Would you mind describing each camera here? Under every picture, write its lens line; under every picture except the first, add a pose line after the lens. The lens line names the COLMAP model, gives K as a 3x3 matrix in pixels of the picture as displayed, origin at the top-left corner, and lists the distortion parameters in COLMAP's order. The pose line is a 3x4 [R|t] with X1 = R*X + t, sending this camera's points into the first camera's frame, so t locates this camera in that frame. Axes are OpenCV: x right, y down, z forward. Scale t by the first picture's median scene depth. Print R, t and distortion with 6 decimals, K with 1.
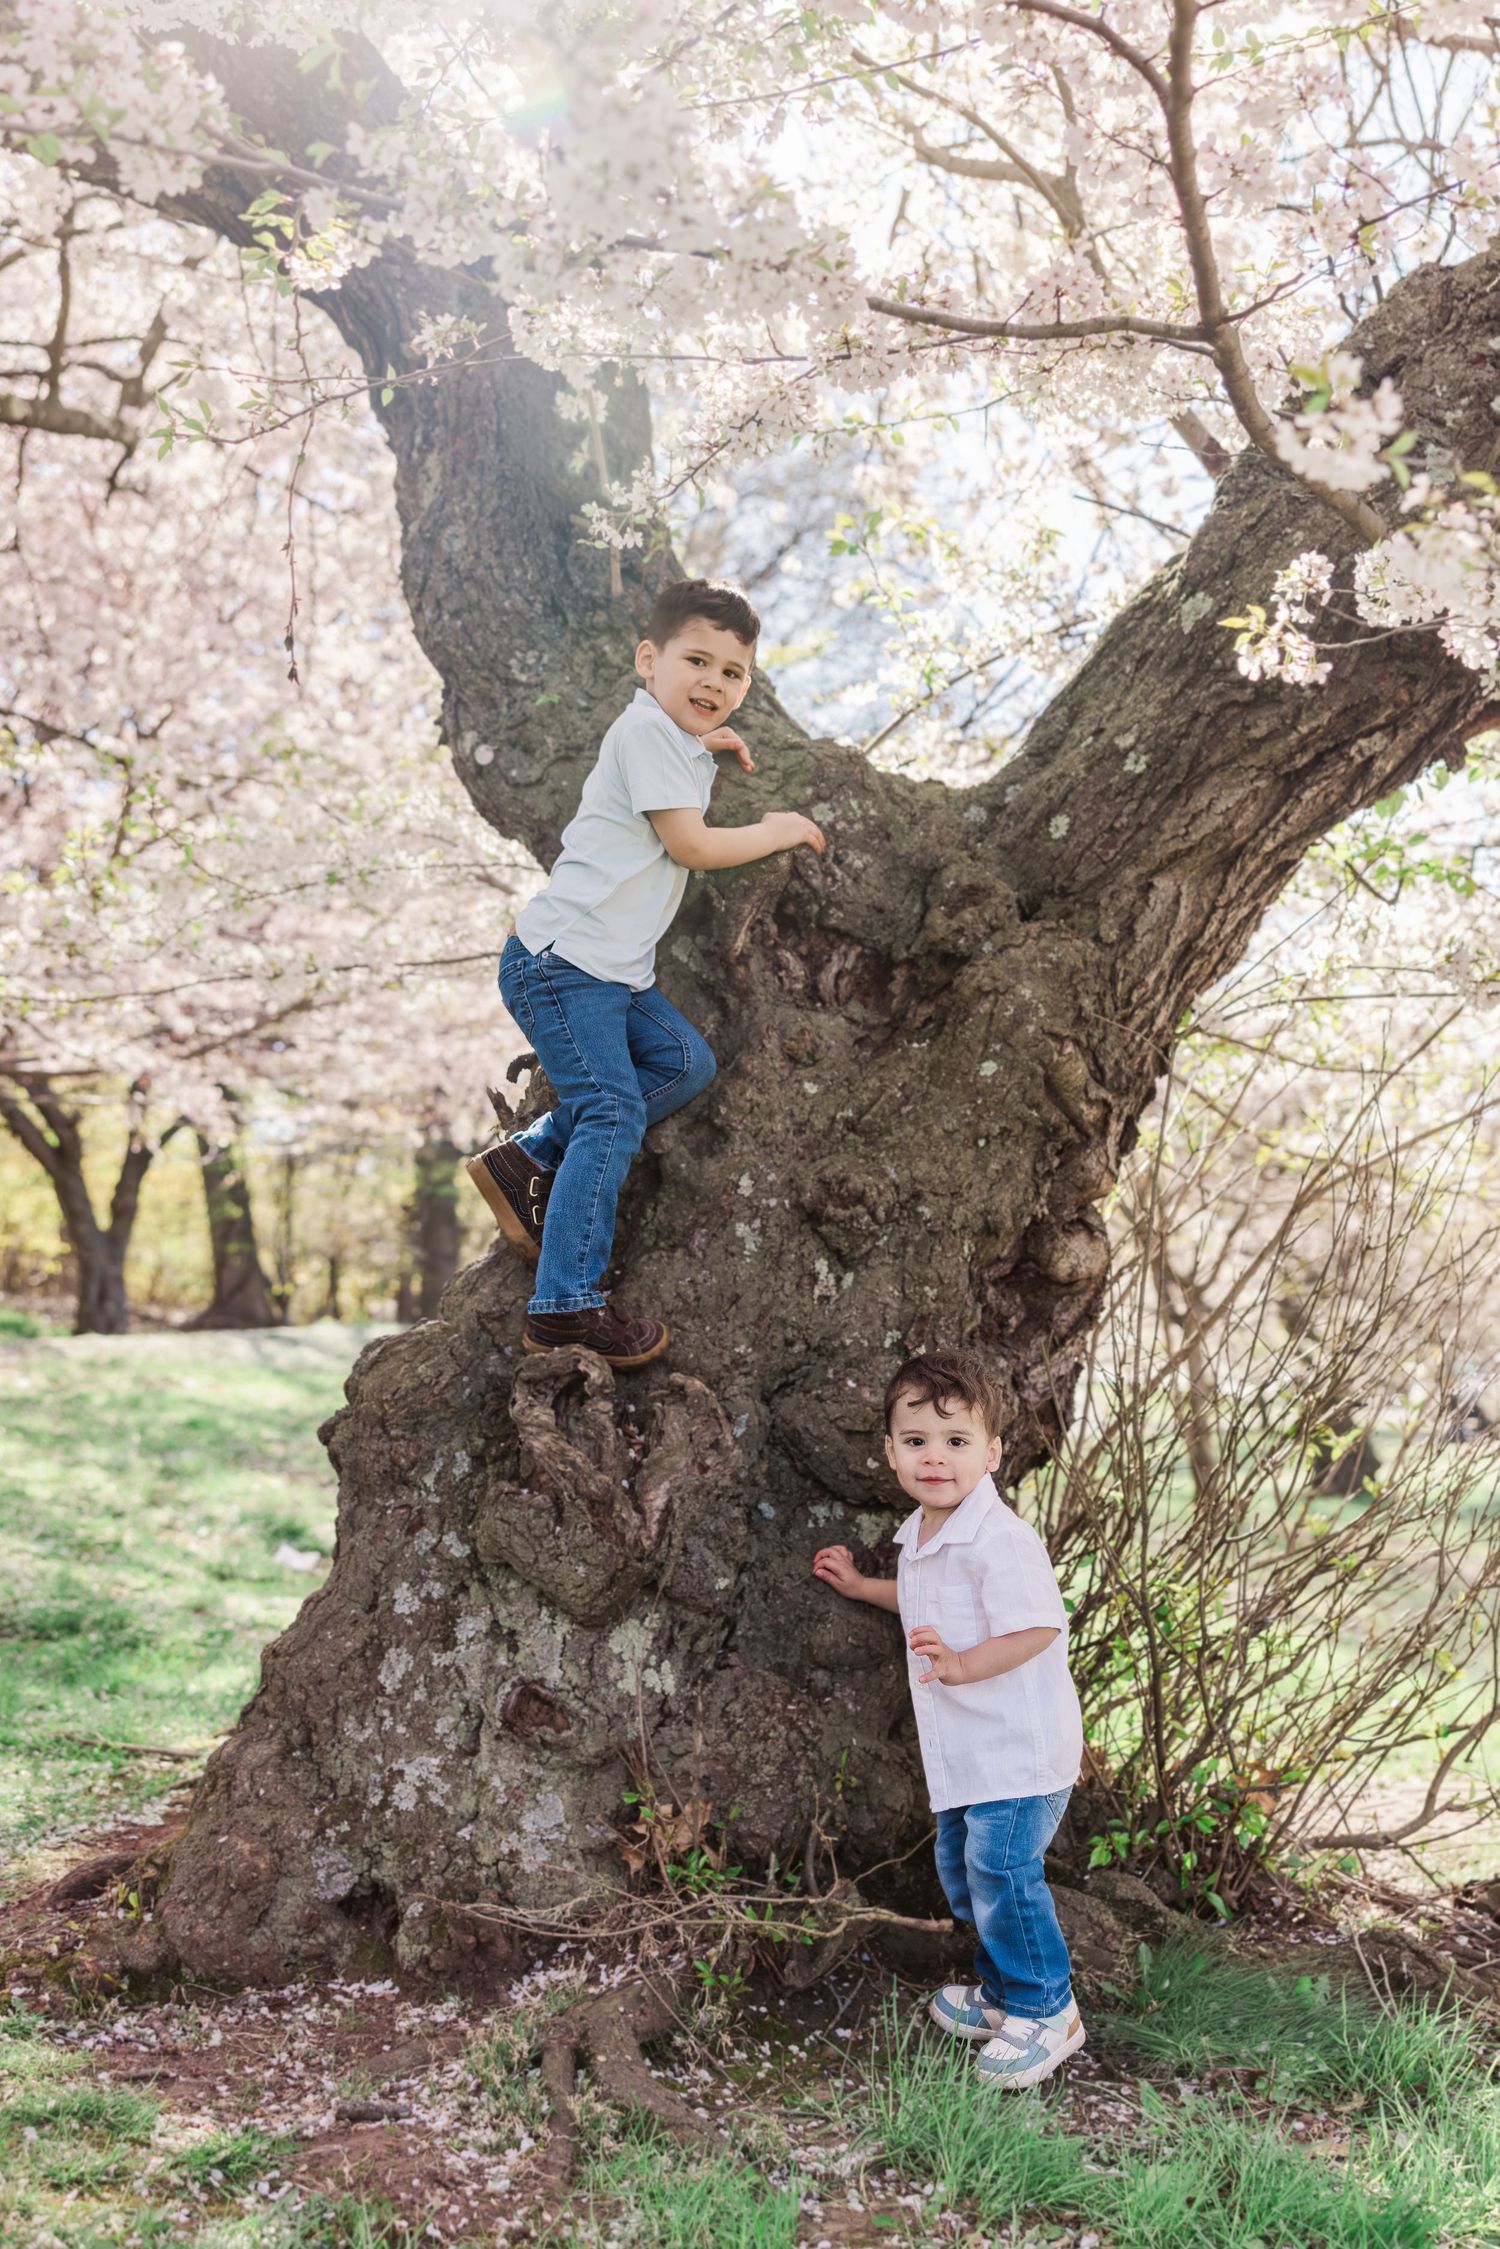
lens RADIAL K [[2474.1, 0, 753.3], [0, 2474.1, 1123.8], [0, 0, 1]] dist [0.007801, 0.000000]
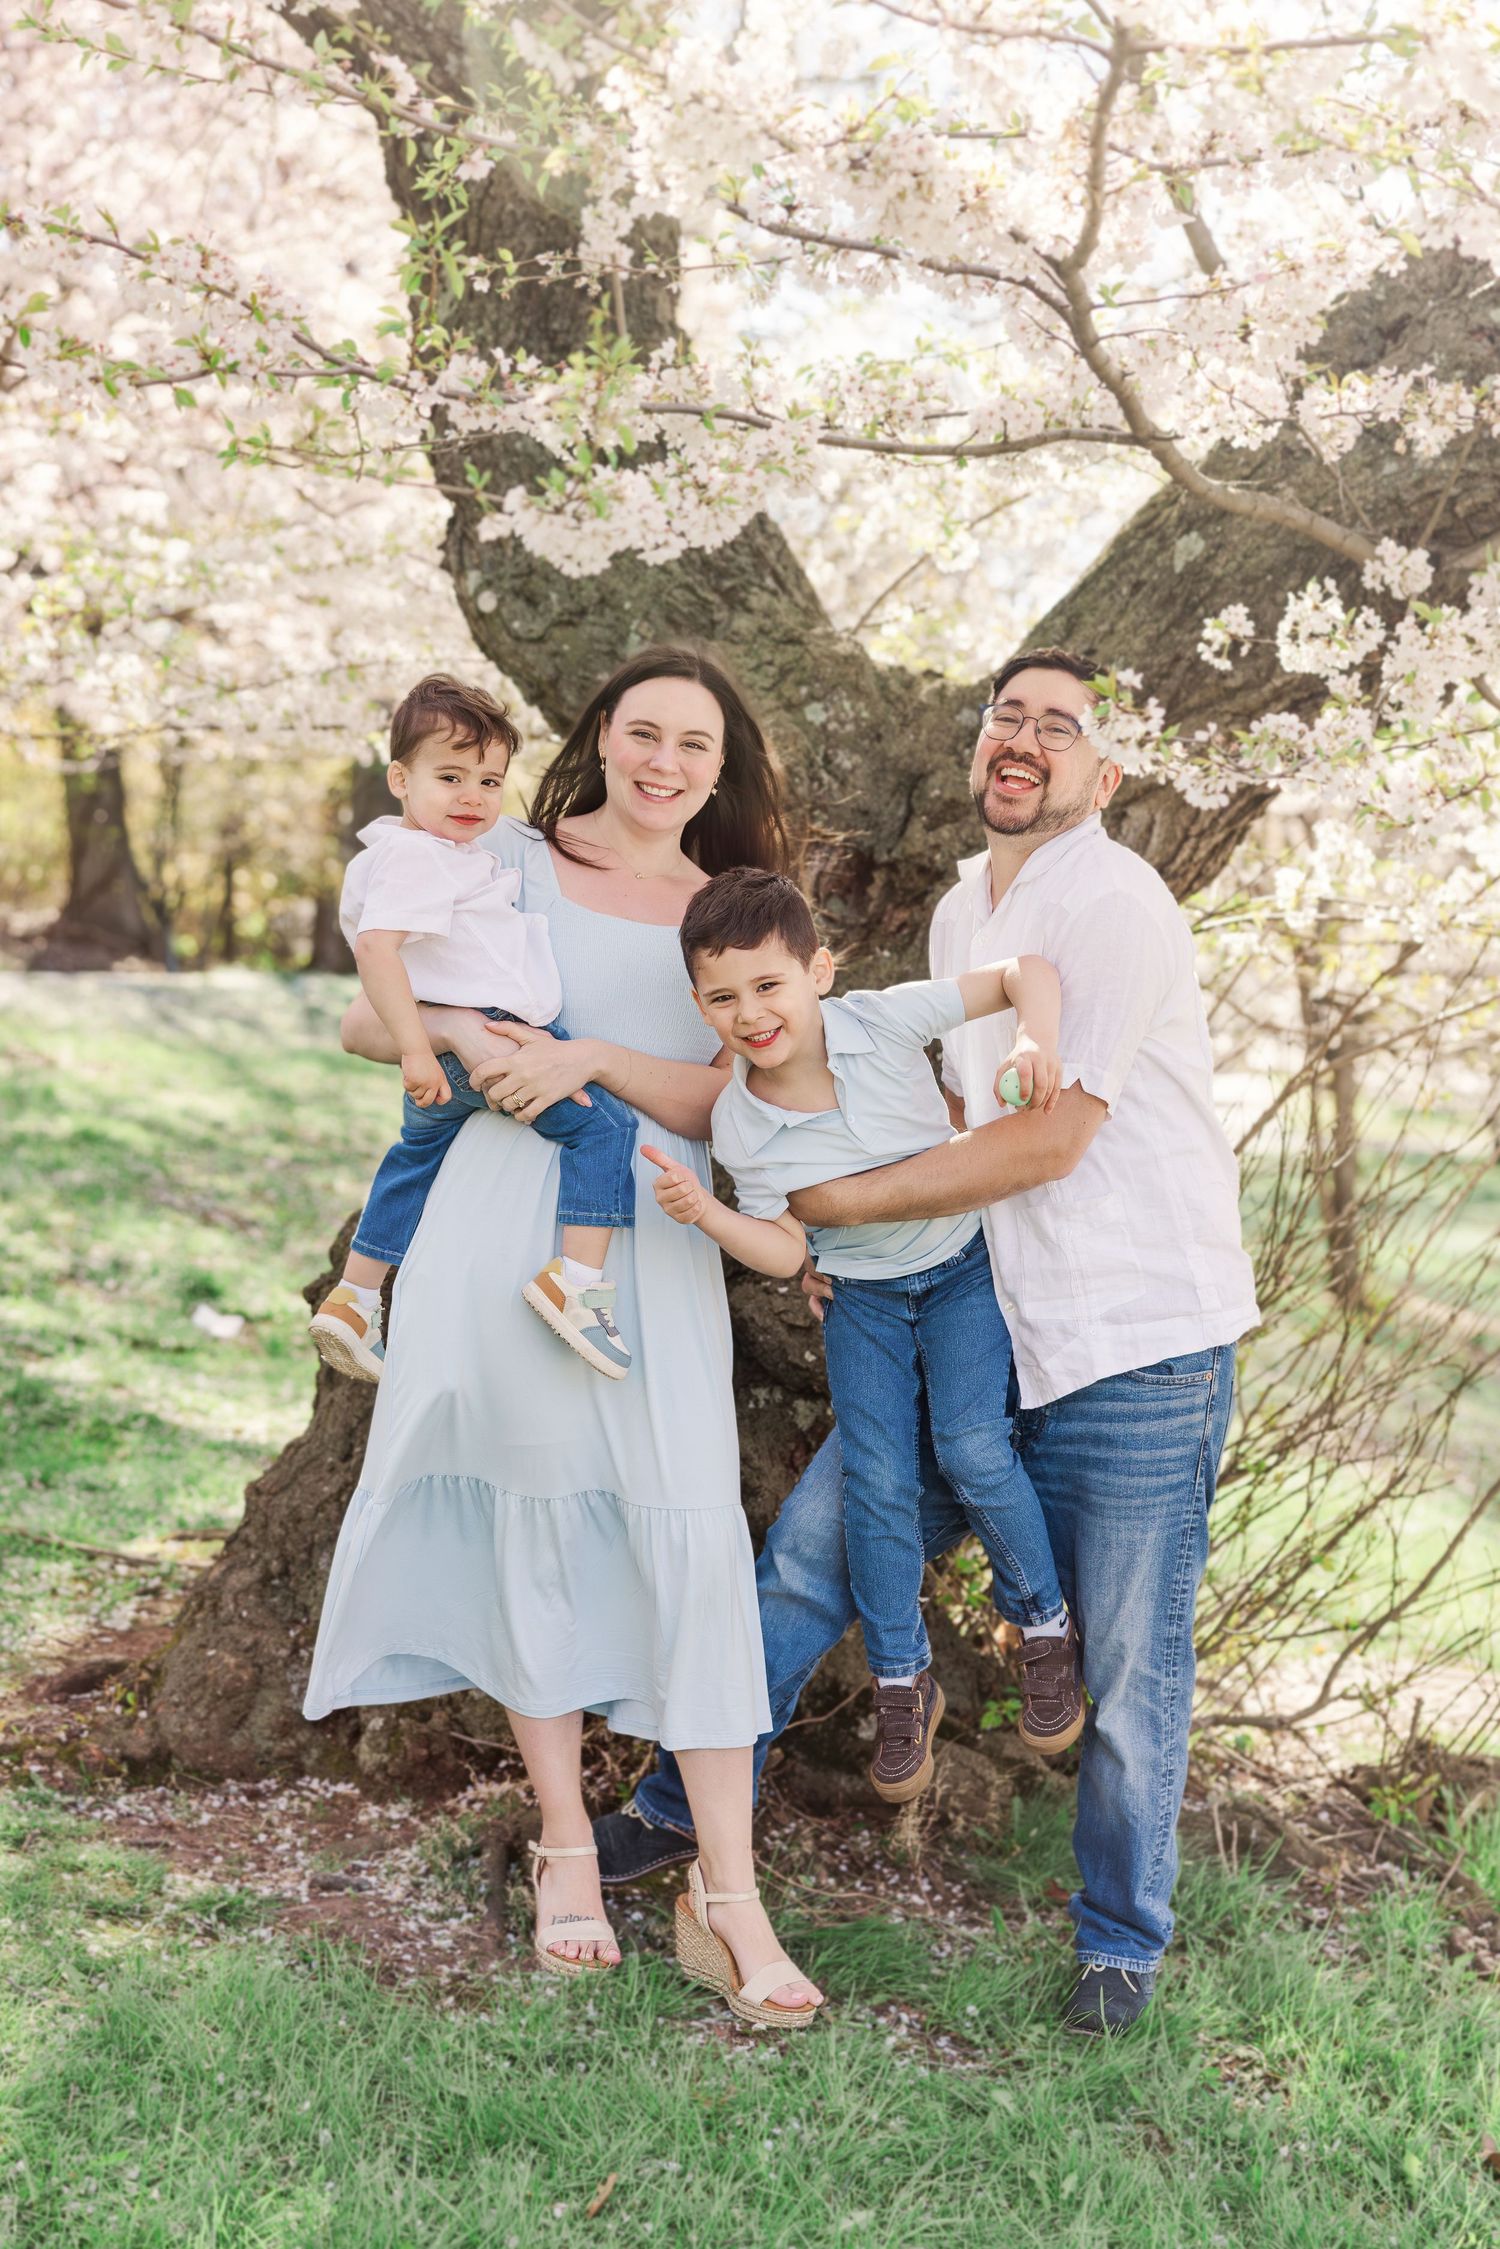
lens RADIAL K [[3559.2, 0, 748.5], [0, 3559.2, 1124.8], [0, 0, 1]] dist [0.027589, 0.000000]
pose [[0.997722, 0.065796, -0.014901, 0.041433], [-0.063239, 0.989082, 0.133109, -0.187023], [0.023496, -0.131863, 0.990989, -0.593123]]
